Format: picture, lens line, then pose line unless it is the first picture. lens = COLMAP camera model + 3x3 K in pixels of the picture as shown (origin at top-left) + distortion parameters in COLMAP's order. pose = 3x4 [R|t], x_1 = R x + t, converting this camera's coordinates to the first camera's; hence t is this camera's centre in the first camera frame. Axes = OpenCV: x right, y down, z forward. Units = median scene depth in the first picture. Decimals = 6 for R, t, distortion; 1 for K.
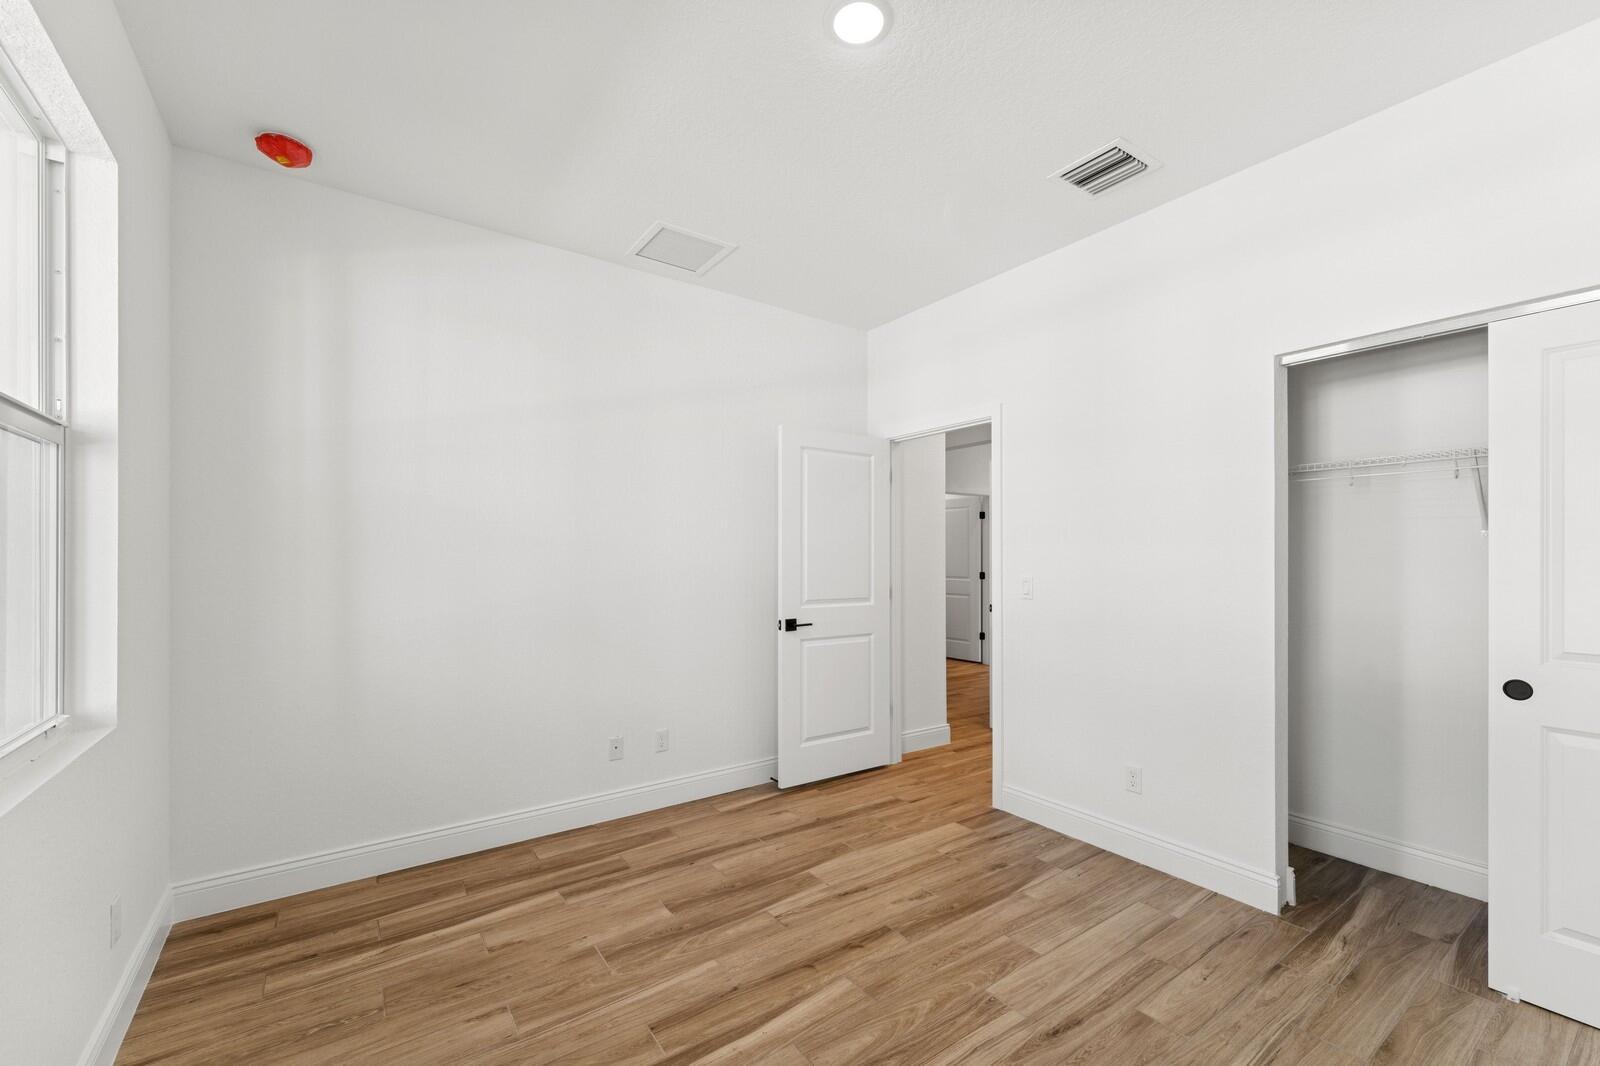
lens RADIAL K [[655.2, 0, 794.4], [0, 655.2, 555.7], [0, 0, 1]] dist [0.000727, -0.000004]
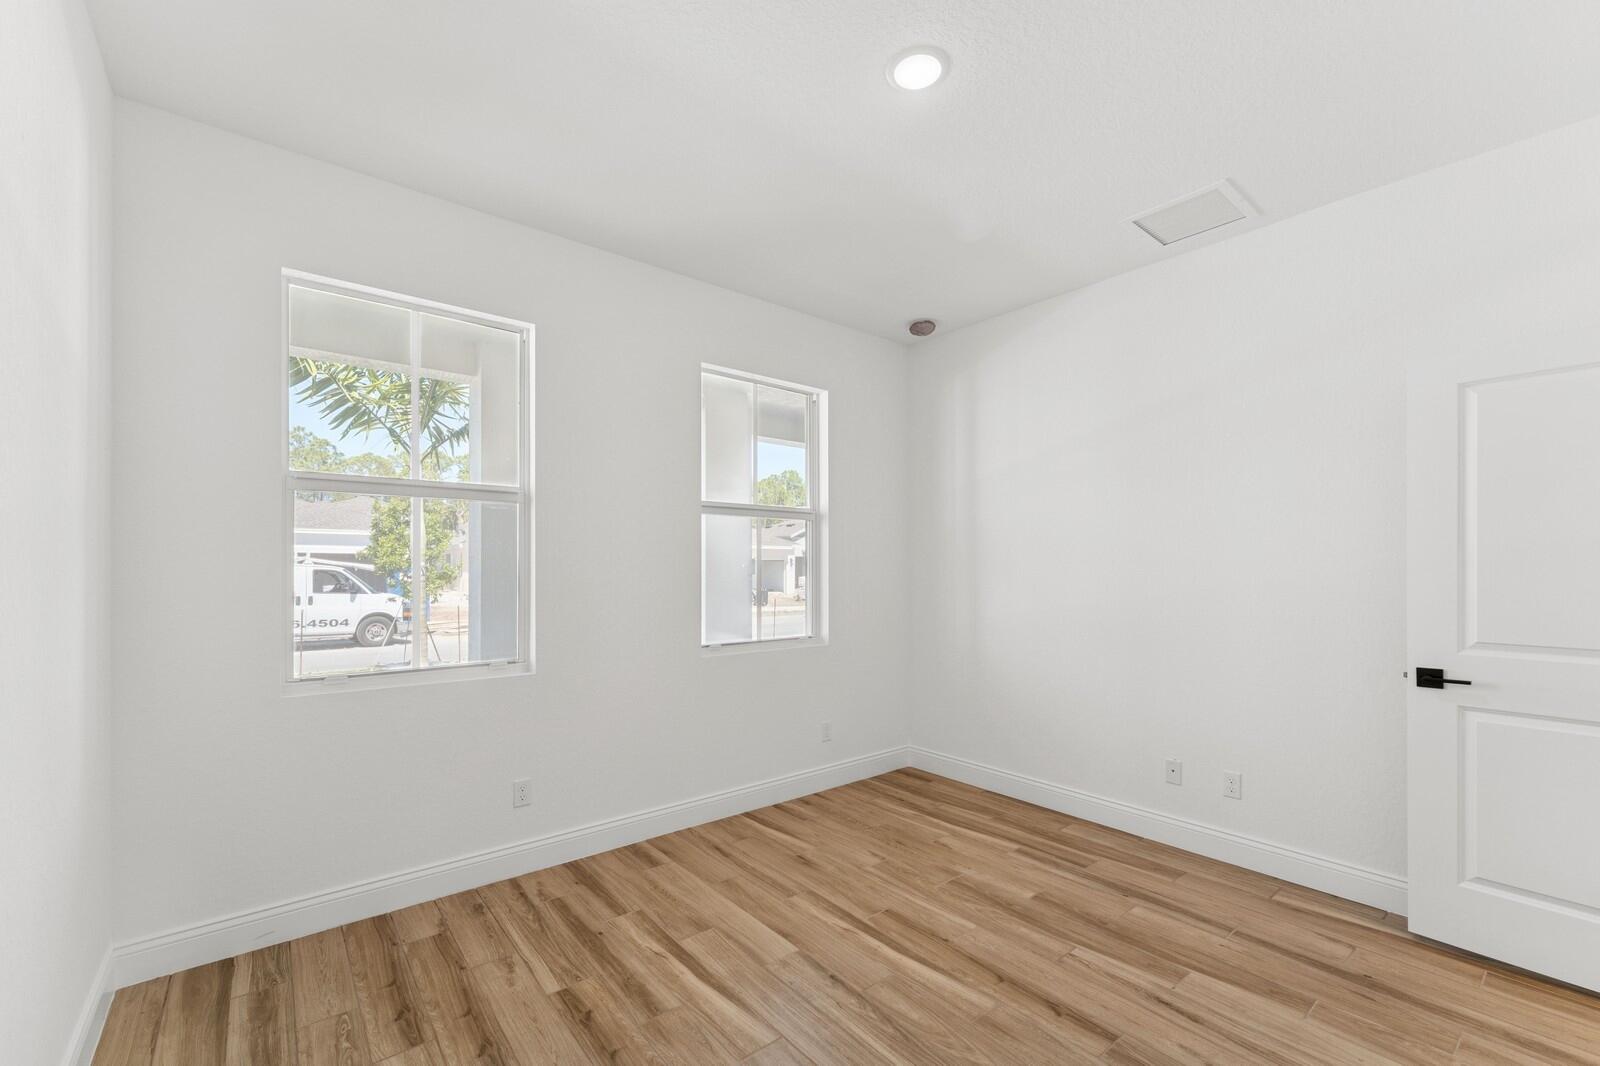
lens RADIAL K [[652.3, 0, 795.8], [0, 652.3, 572.3], [0, 0, 1]] dist [-0.000921, -0.000105]
pose [[0.073396, 0.004814, -0.997291, 0.802644], [0.002214, 0.999985, 0.004990, 0.001222], [0.997300, -0.002574, 0.073385, 0.502057]]
